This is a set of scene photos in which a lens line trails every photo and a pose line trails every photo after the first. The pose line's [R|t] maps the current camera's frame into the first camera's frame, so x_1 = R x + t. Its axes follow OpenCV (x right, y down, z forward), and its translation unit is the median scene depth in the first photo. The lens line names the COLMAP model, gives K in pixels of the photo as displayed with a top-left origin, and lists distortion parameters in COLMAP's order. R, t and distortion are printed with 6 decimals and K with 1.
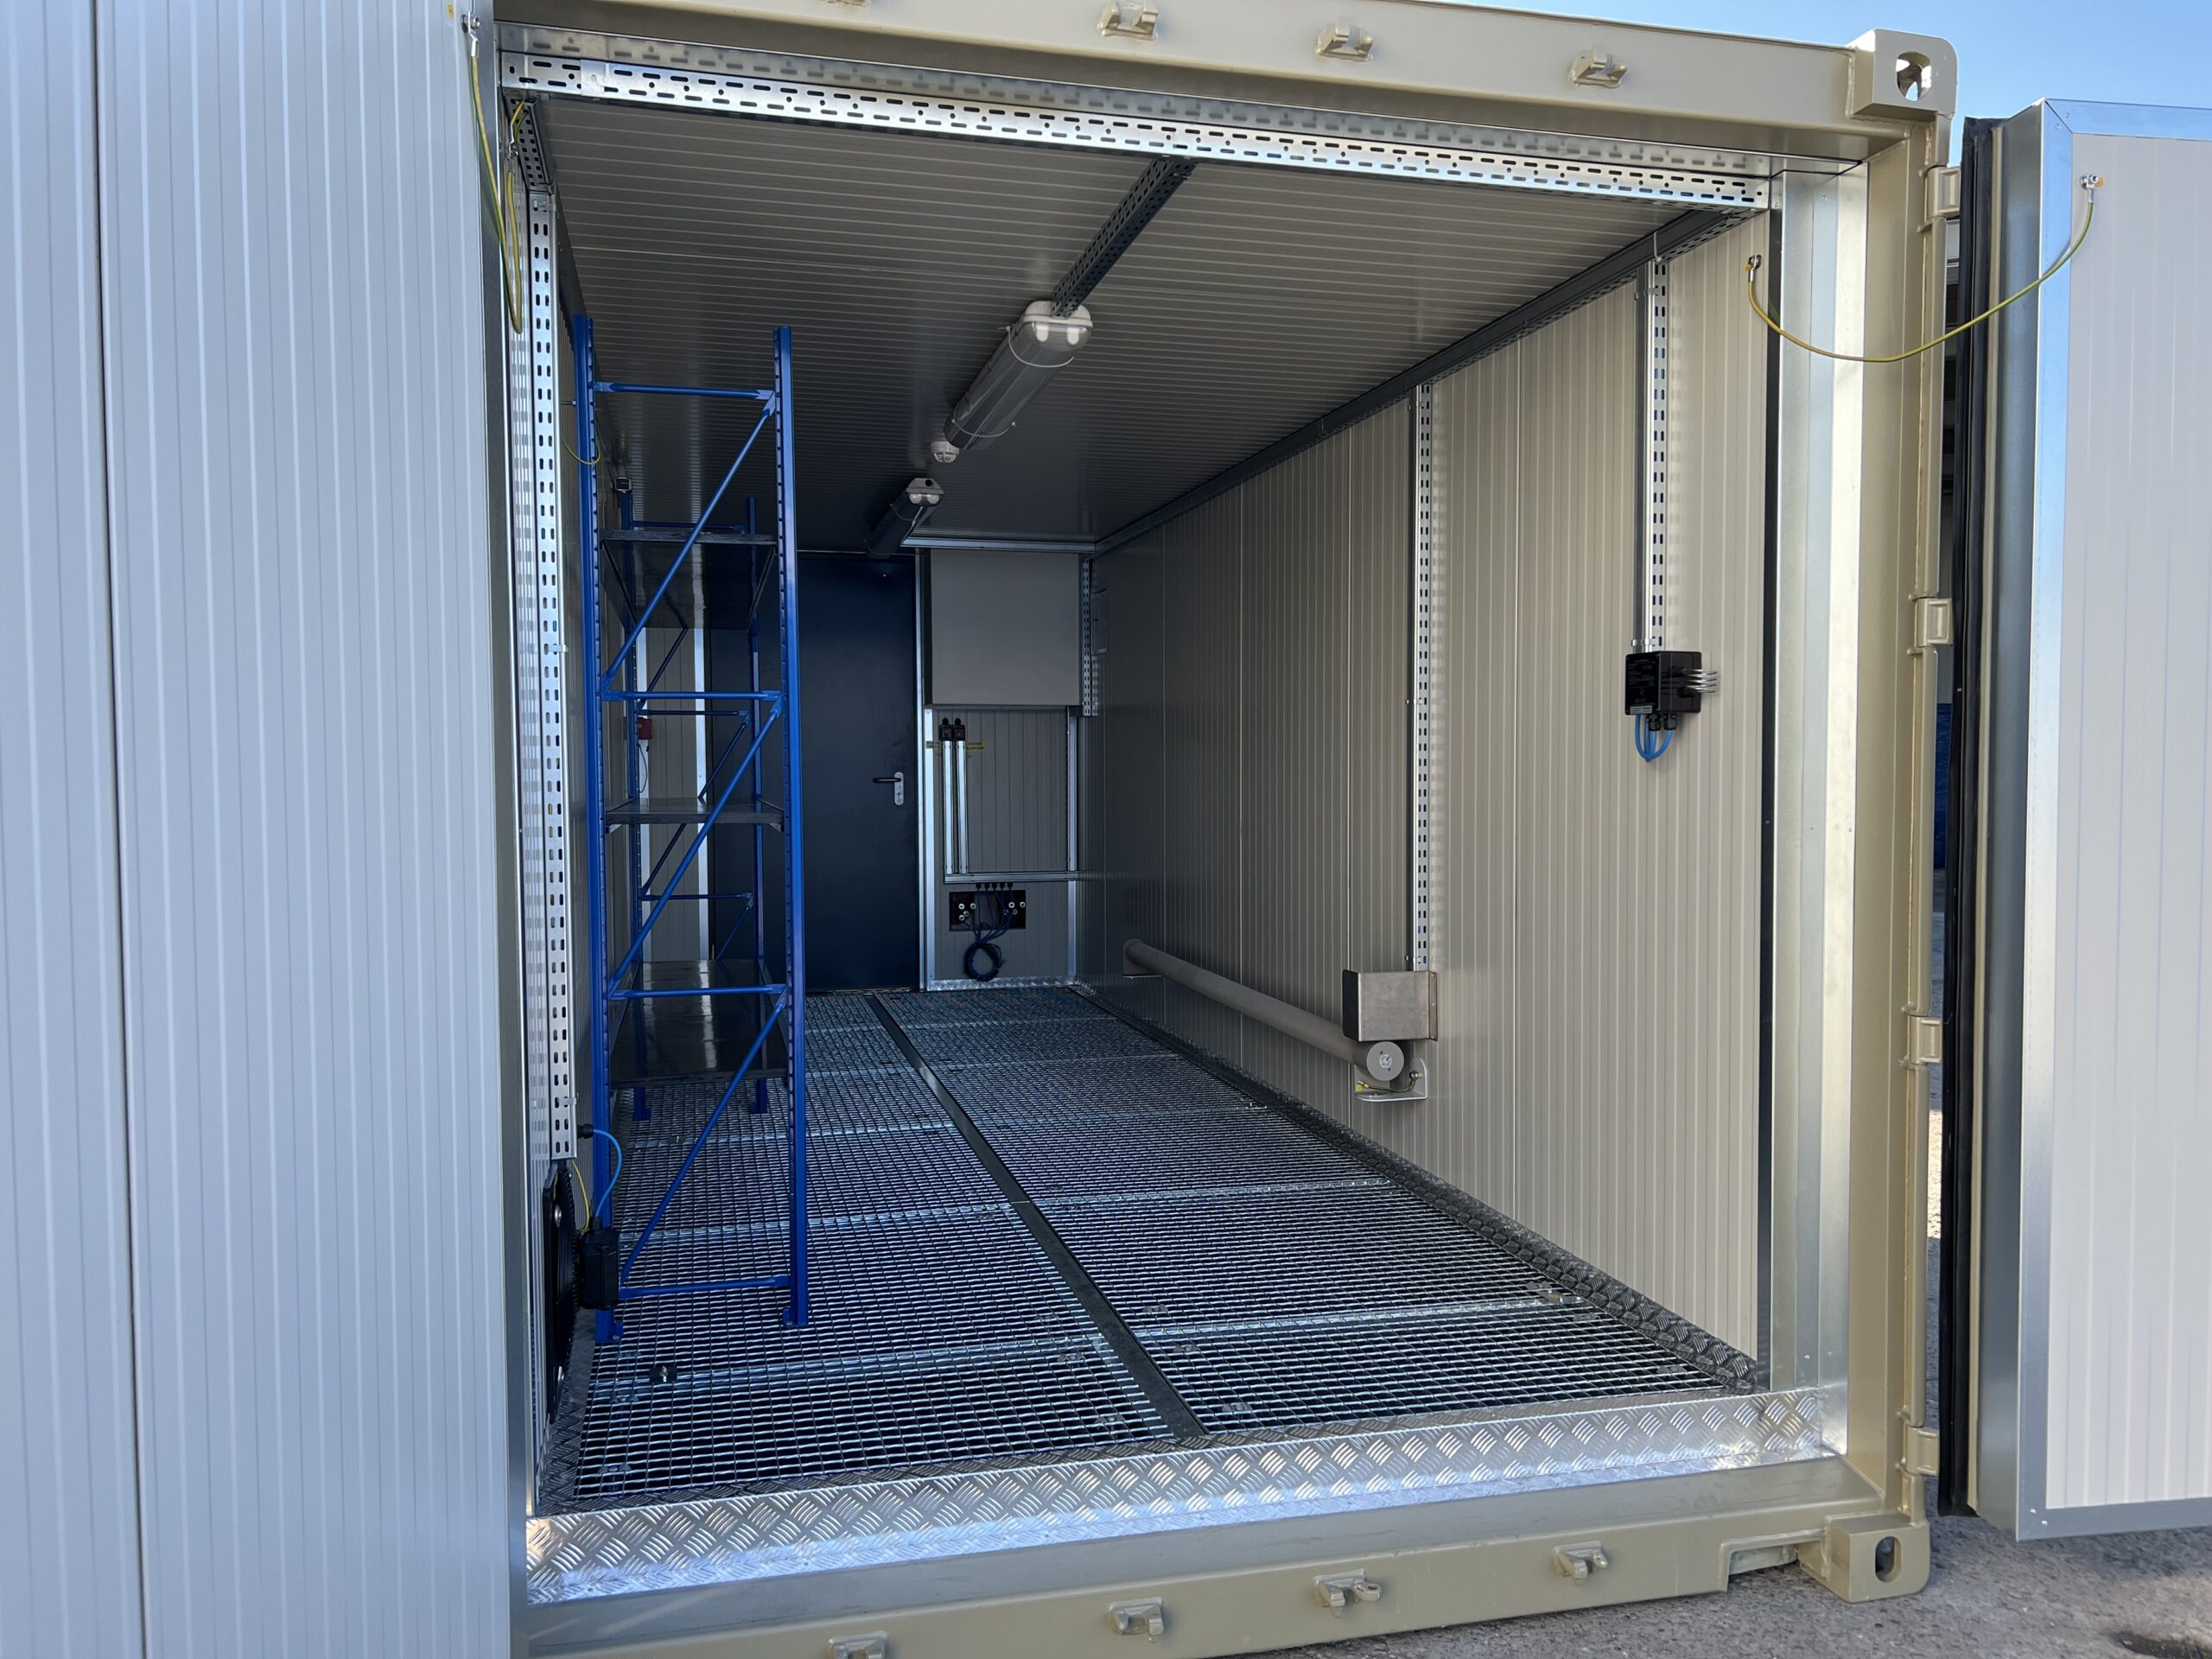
lens RADIAL K [[1658.3, 0, 1106.0], [0, 1658.3, 829.5], [0, 0, 1]] dist [0.069362, -0.002163]
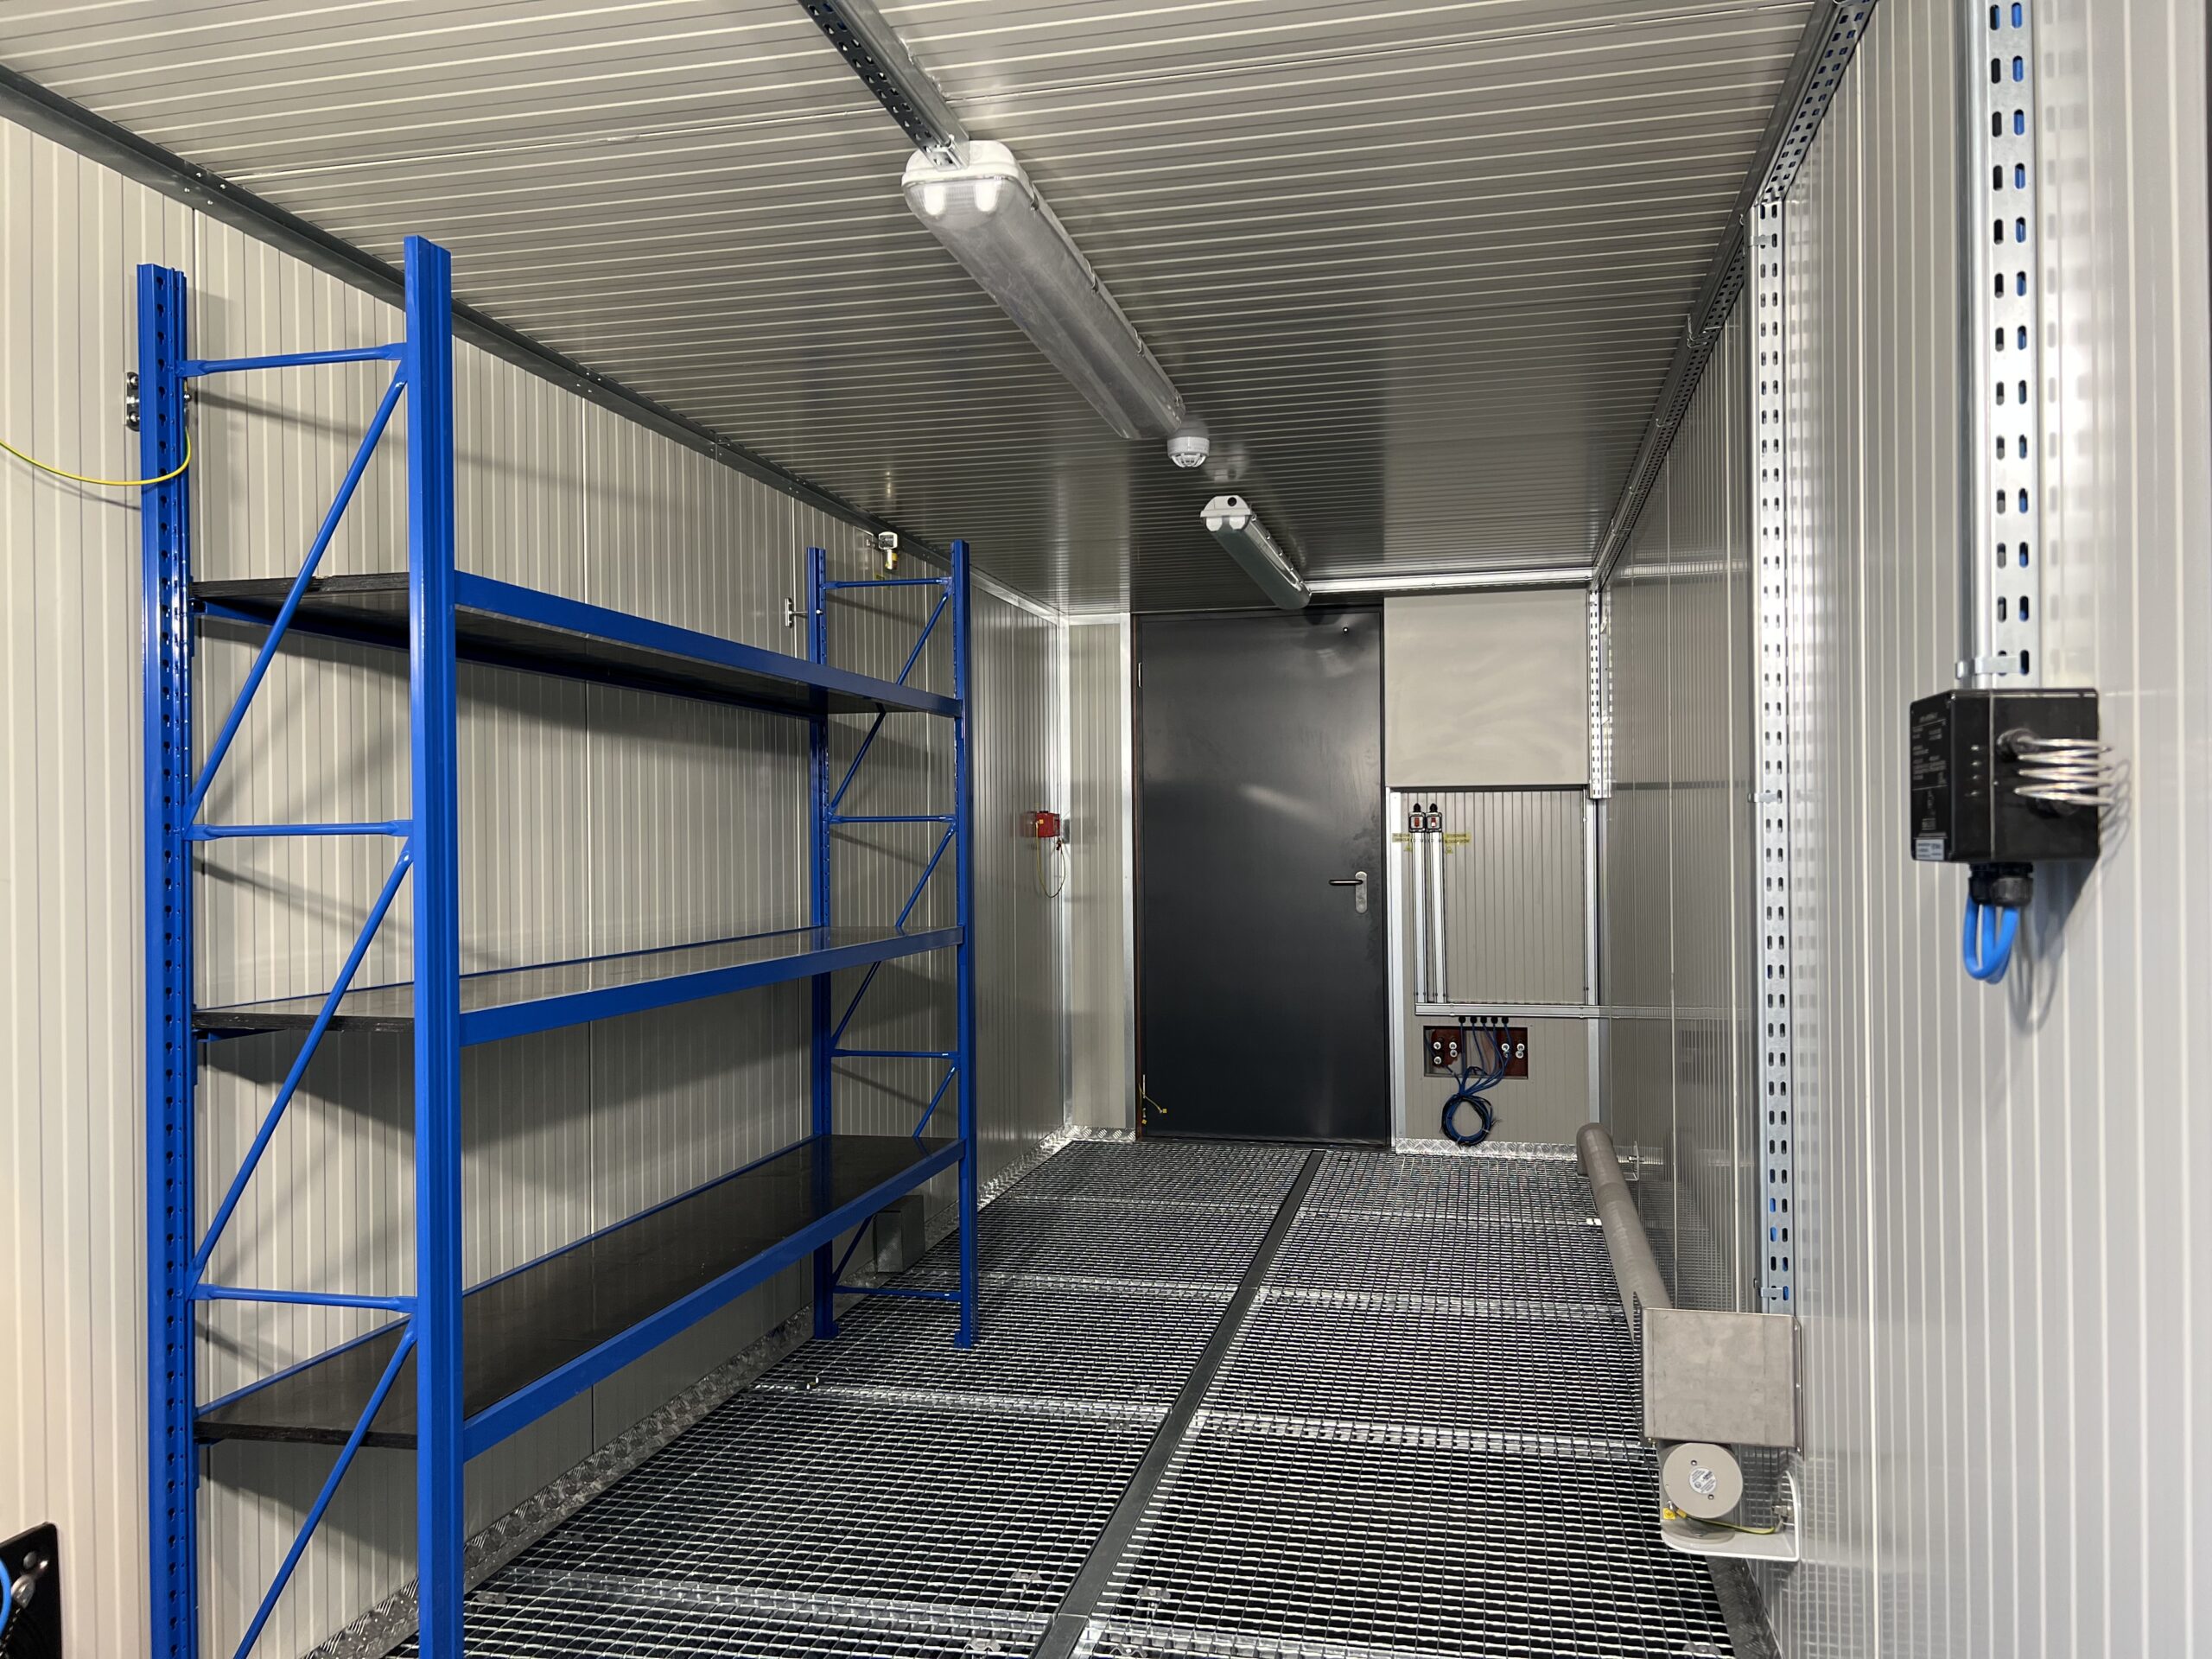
lens RADIAL K [[1658.3, 0, 1106.0], [0, 1658.3, 829.5], [0, 0, 1]] dist [0.069362, -0.002163]
pose [[0.888026, -0.008135, -0.459721, 0.133336], [-0.010130, 0.999255, -0.037251, -0.024016], [0.459682, 0.037737, 0.887282, 0.234110]]
